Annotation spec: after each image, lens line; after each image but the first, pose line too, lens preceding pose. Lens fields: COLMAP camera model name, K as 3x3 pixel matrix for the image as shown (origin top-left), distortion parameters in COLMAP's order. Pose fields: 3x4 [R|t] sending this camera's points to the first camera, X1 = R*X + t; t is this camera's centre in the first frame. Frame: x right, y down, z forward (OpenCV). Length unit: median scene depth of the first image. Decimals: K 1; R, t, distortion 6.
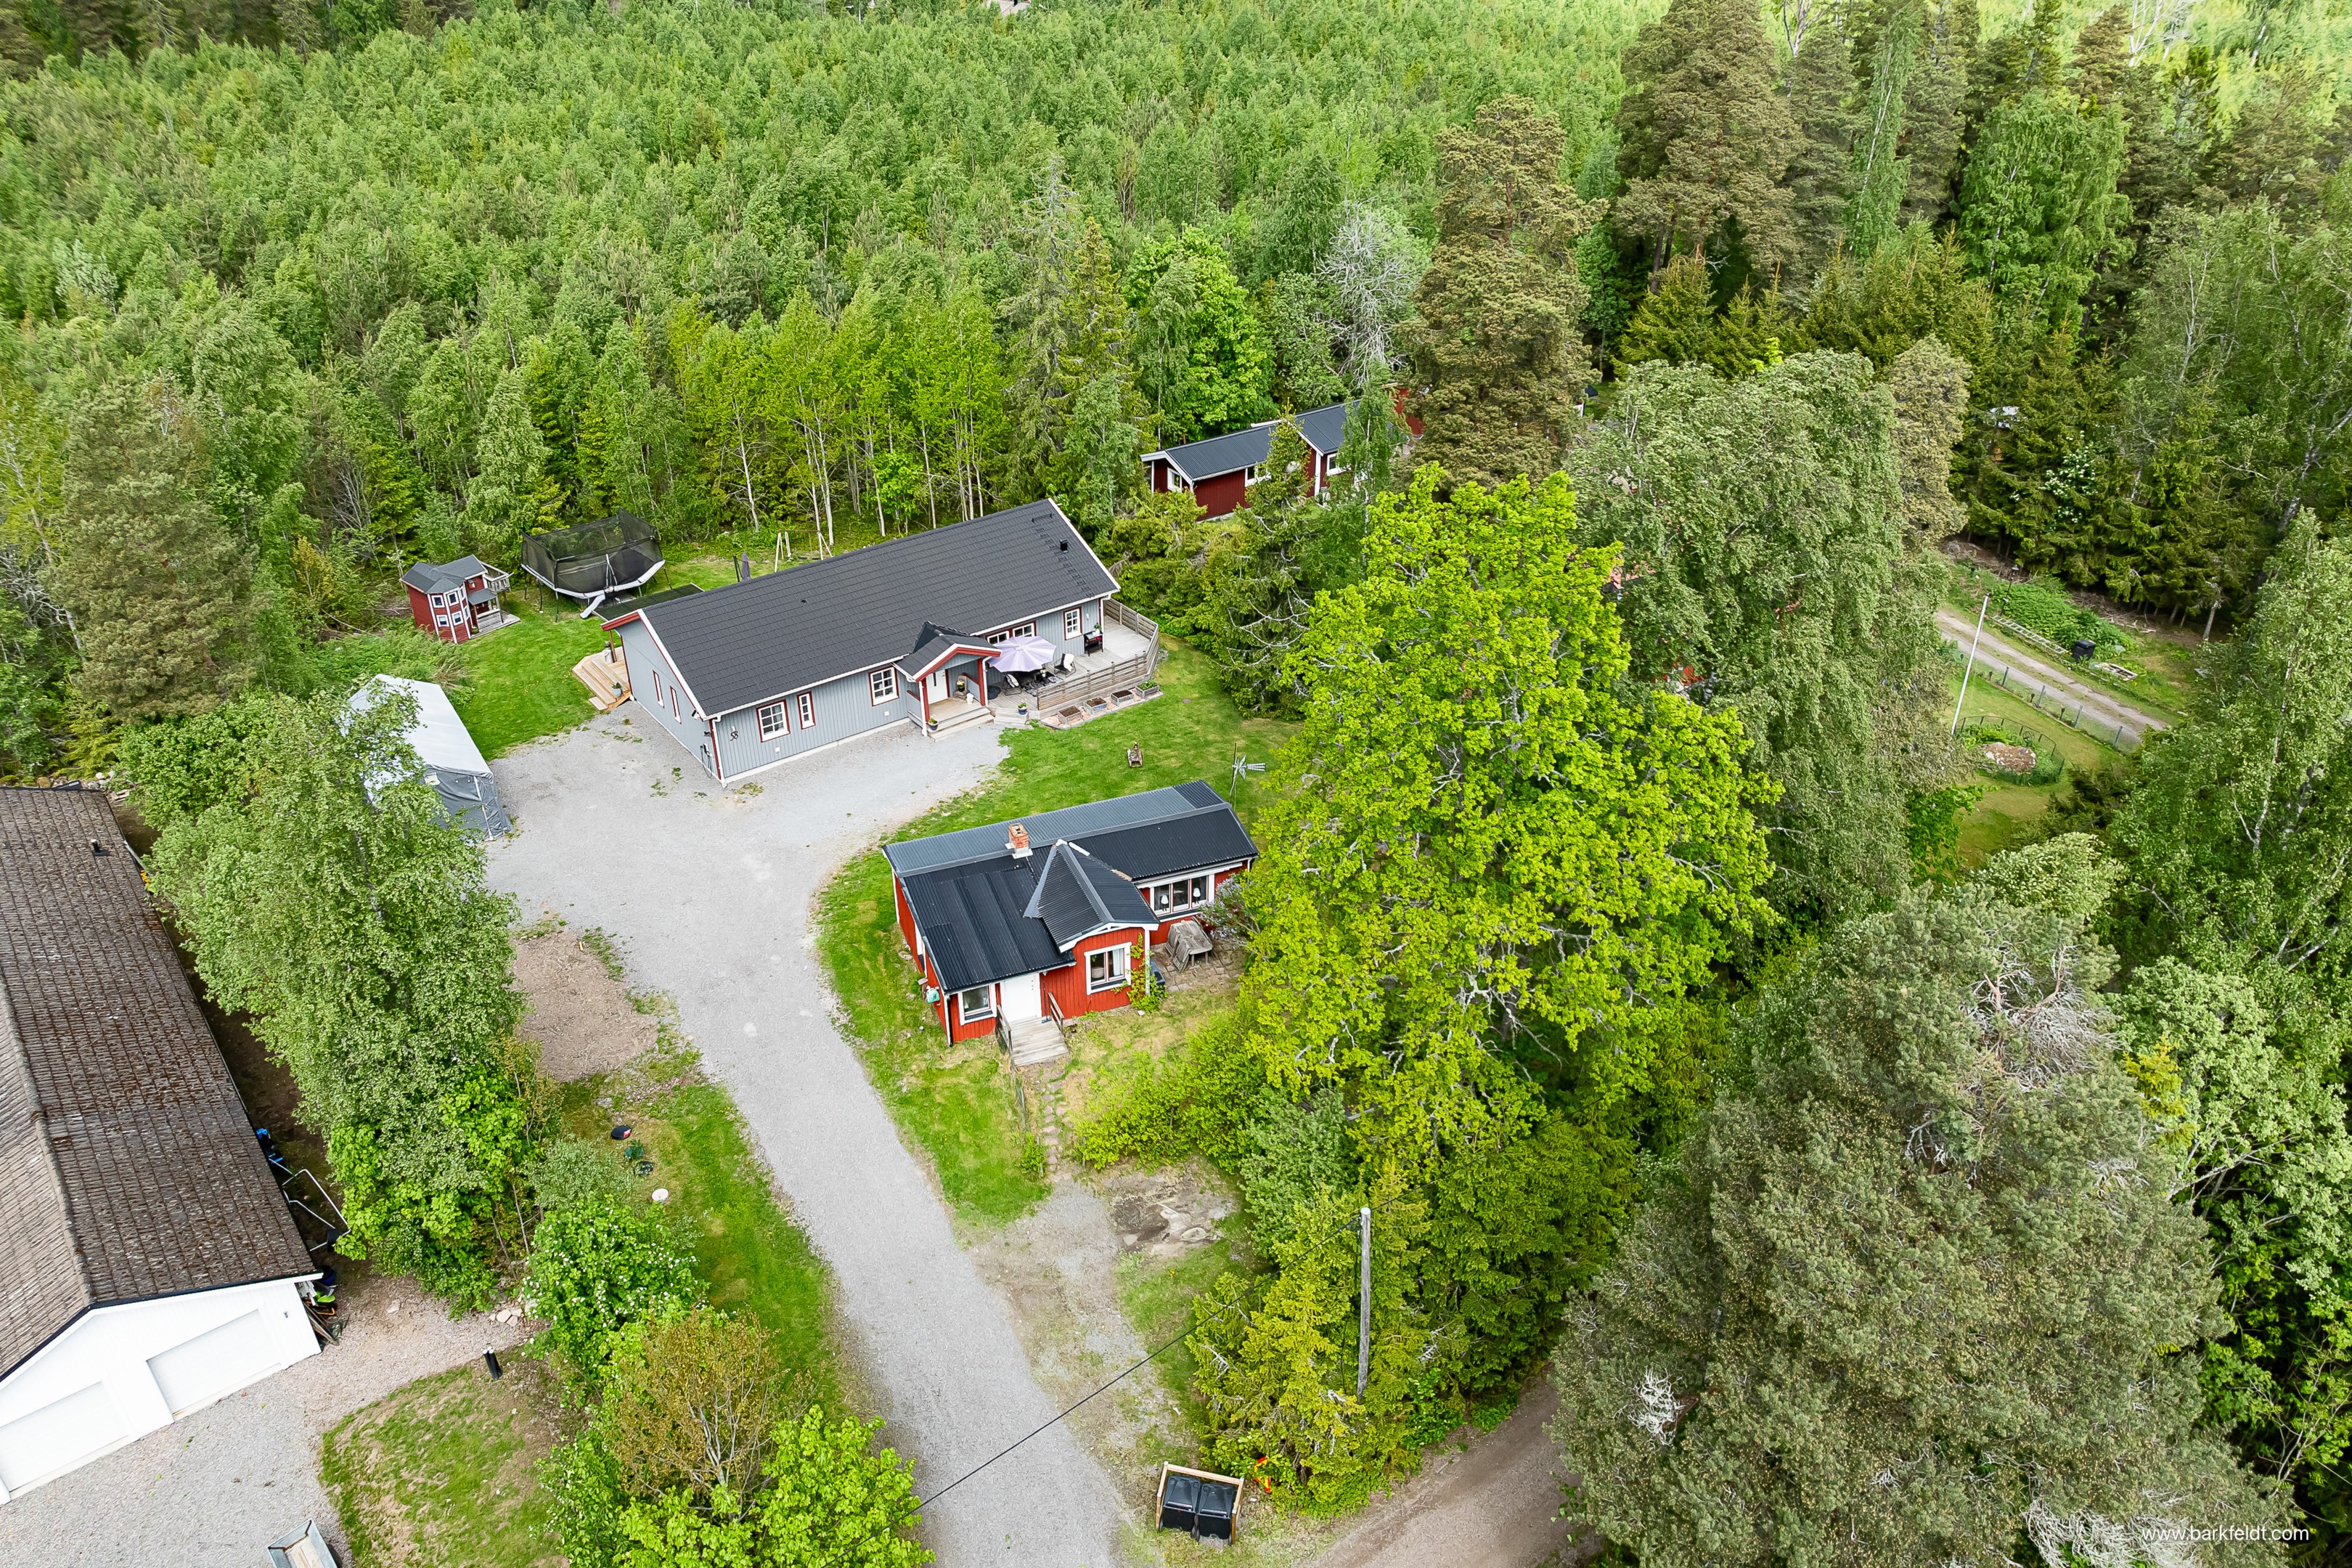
lens RADIAL K [[1611.4, 0, 1210.4], [0, 1611.4, 780.2], [0, 0, 1]] dist [-0.044151, -0.000176]
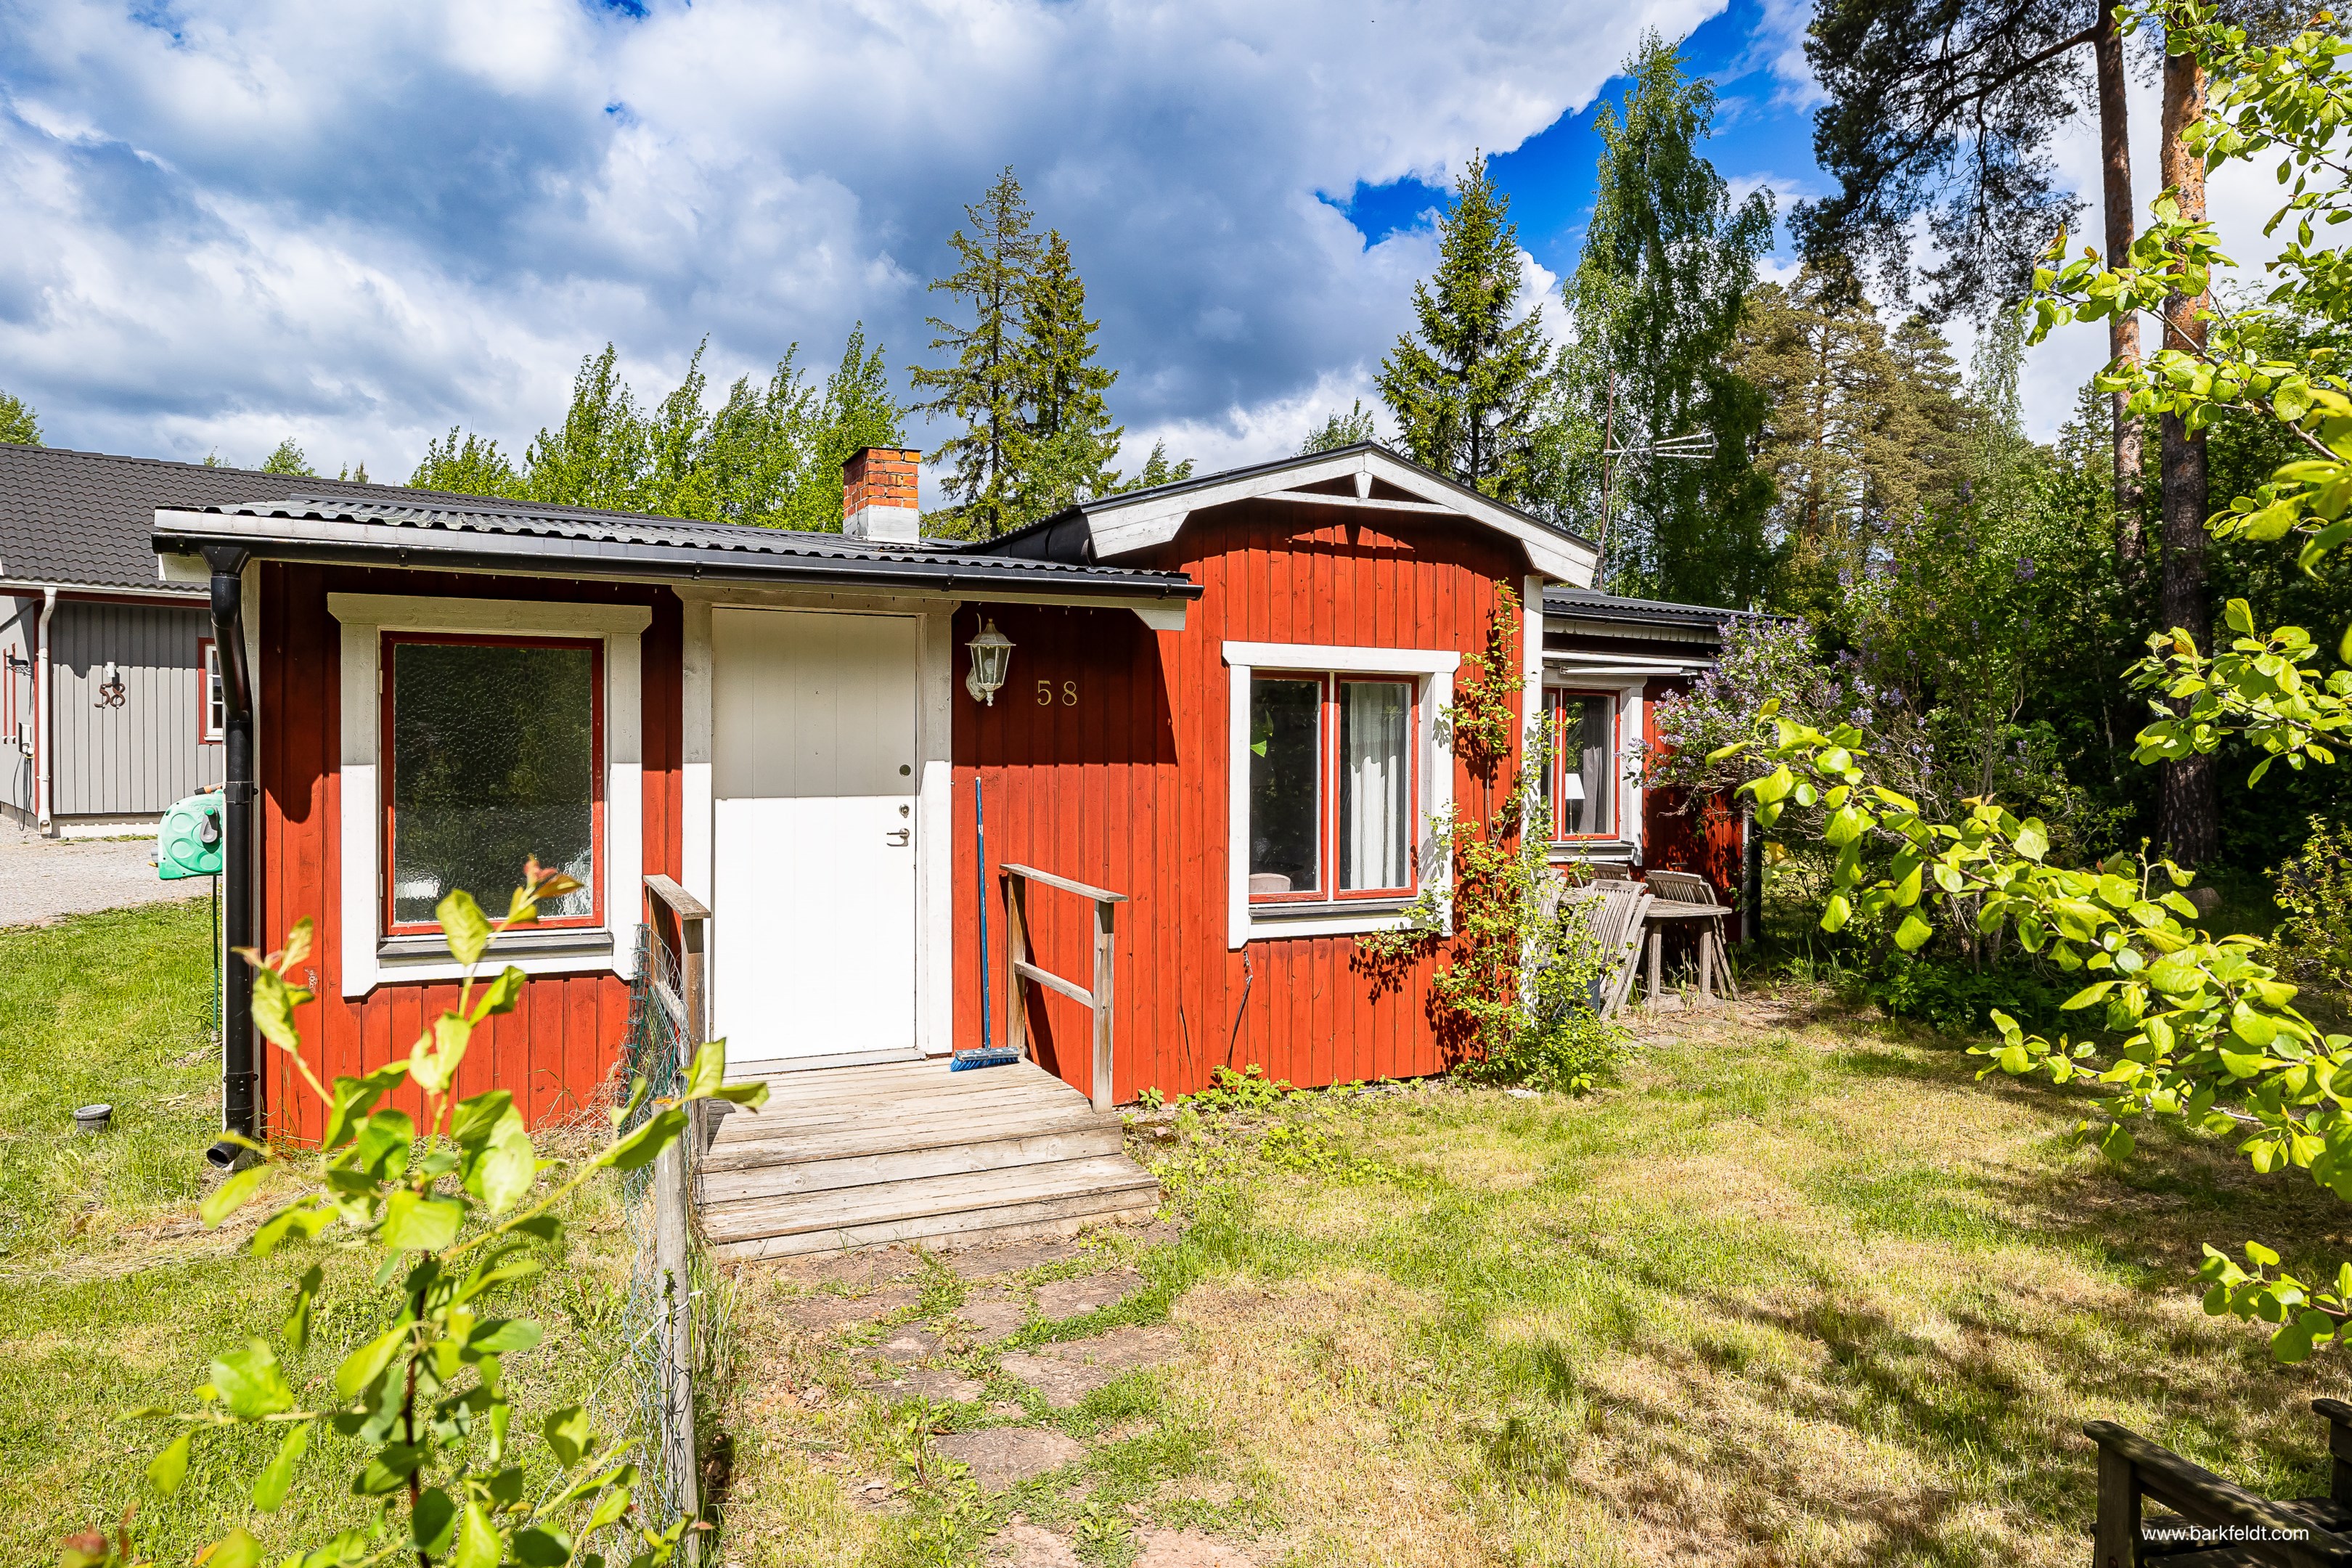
lens RADIAL K [[1466.3, 0, 1184.9], [0, 1466.3, 745.6], [0, 0, 1]] dist [0.002919, 0.001269]
pose [[0.998082, -0.018178, 0.059174, -0.074860], [0.046188, 0.855125, -0.516360, 0.161425], [-0.041215, 0.518103, 0.854325, 0.711888]]
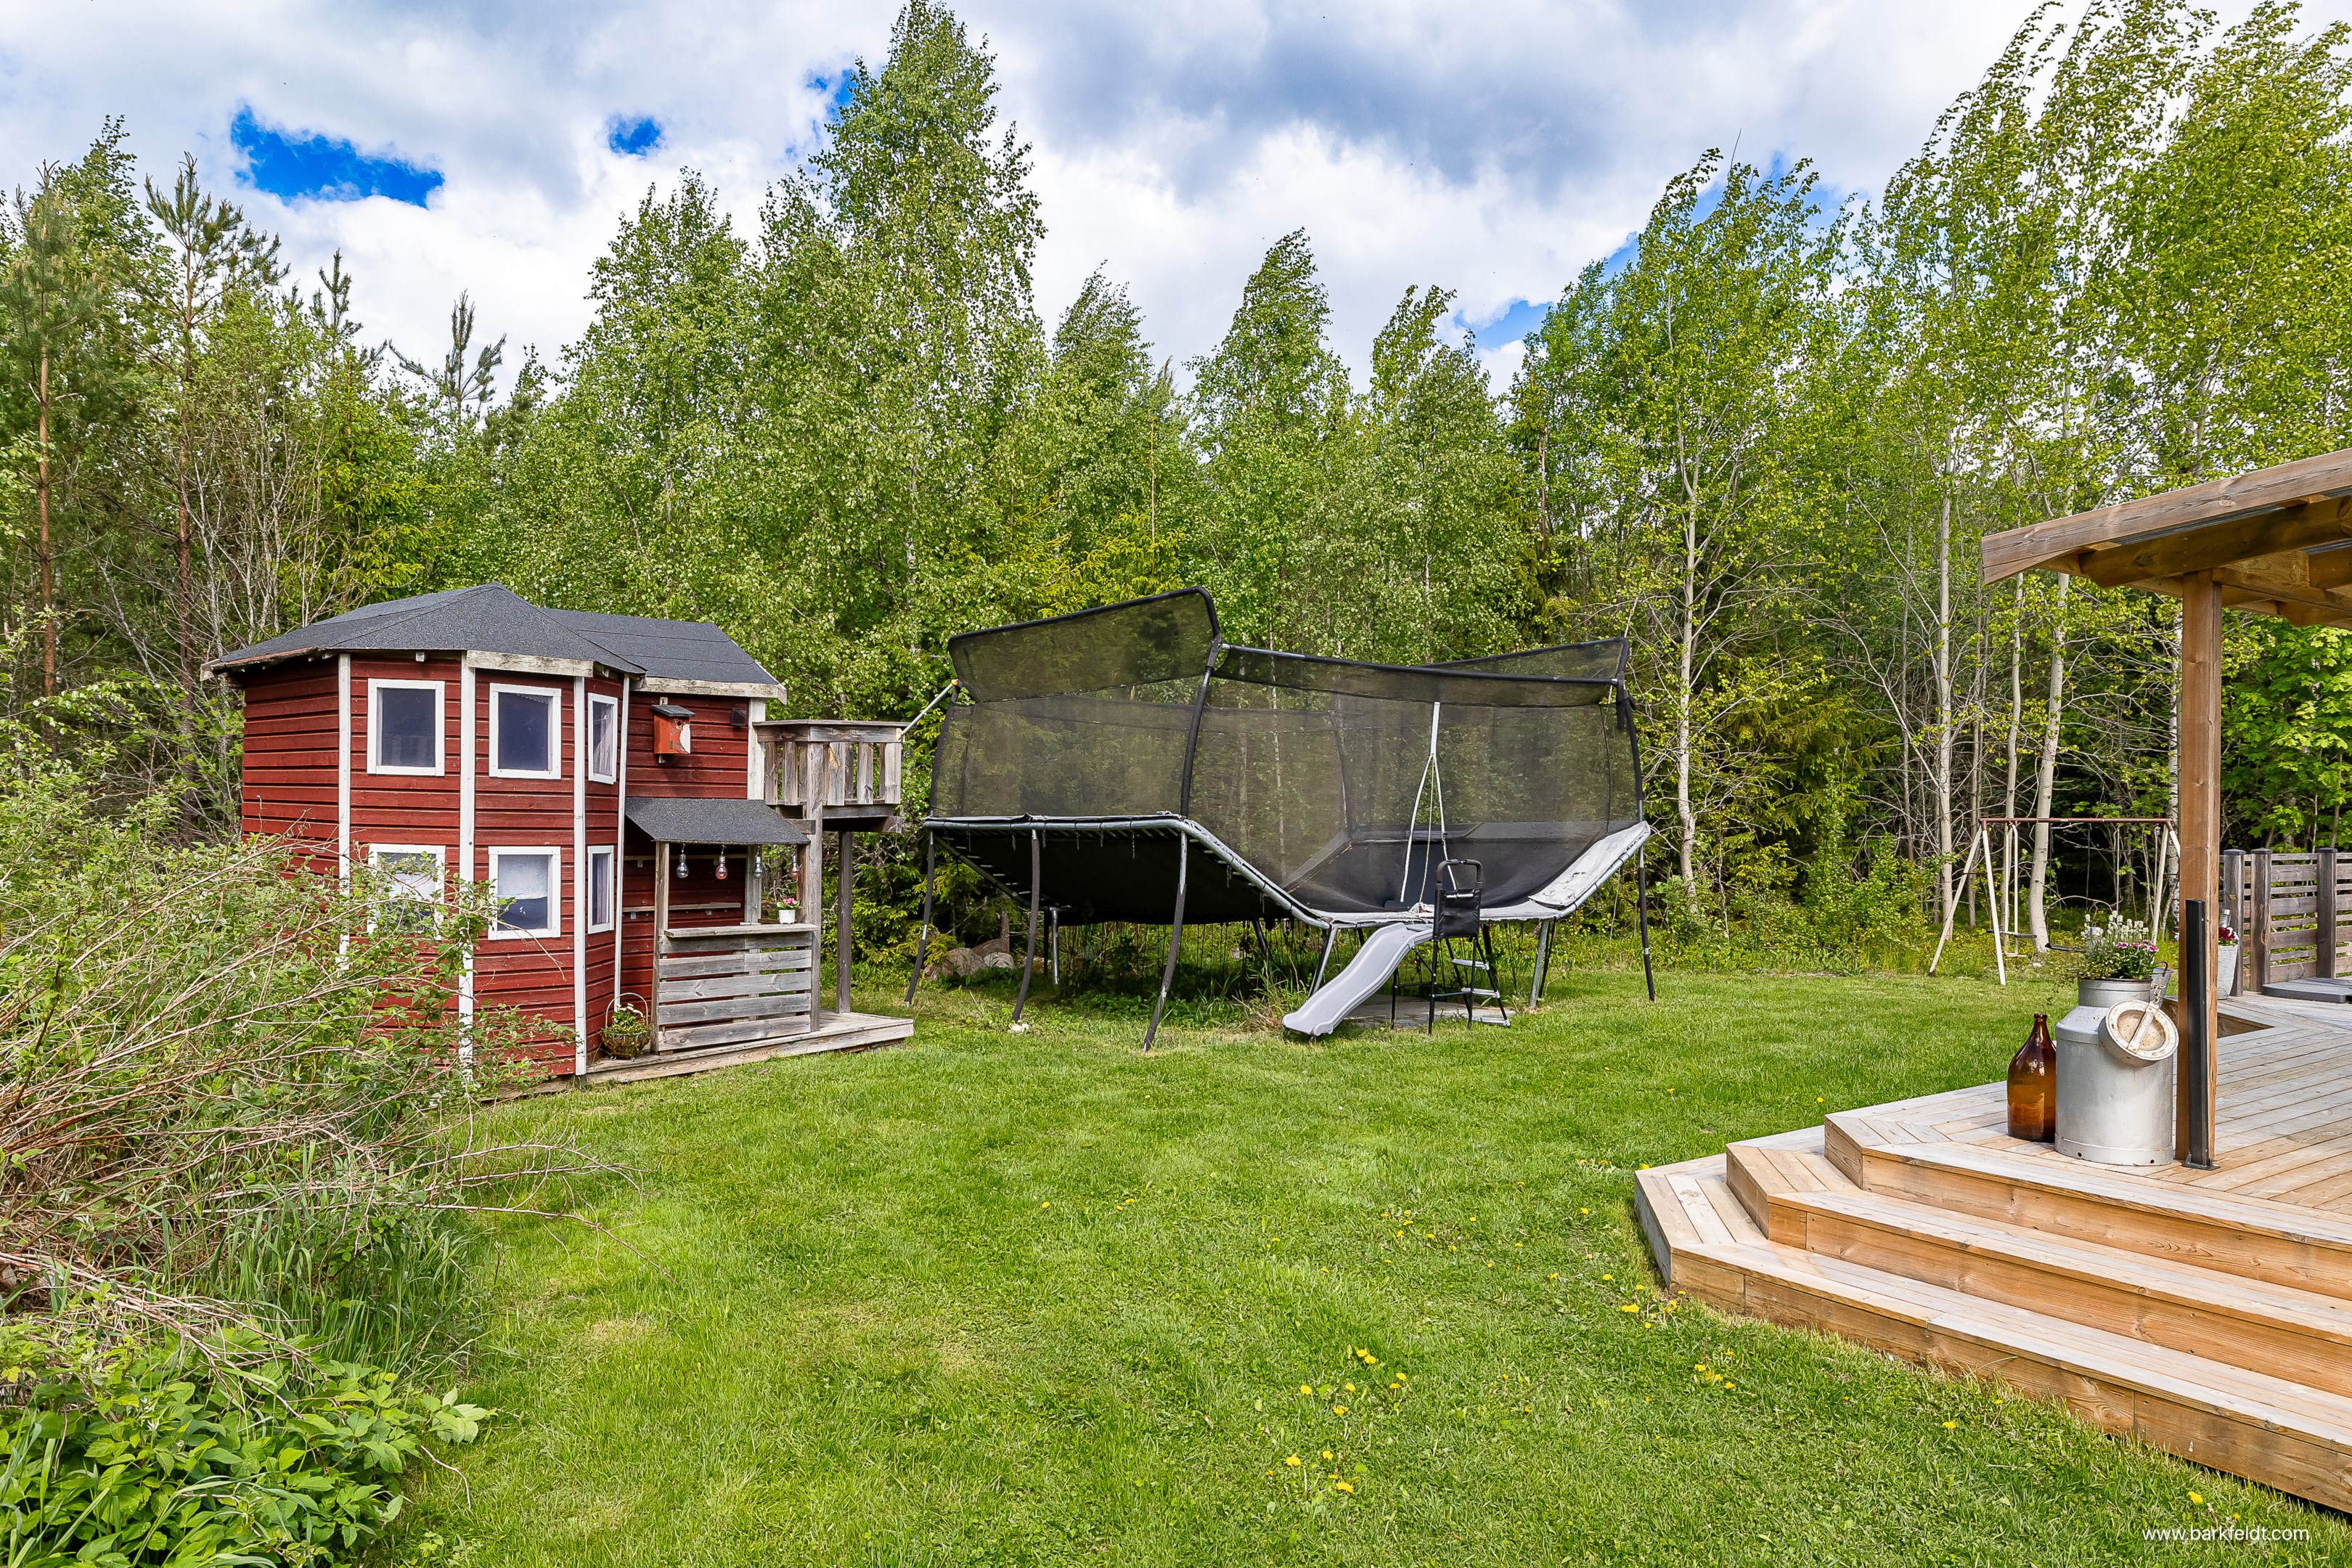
lens RADIAL K [[1516.1, 0, 1169.9], [0, 1516.1, 842.8], [0, 0, 1]] dist [-0.001232, -0.003868]
pose [[0.995962, -0.006147, -0.089564, -0.468617], [-0.039172, 0.867918, -0.495161, -0.051498], [0.080778, 0.496670, 0.864173, 1.028195]]
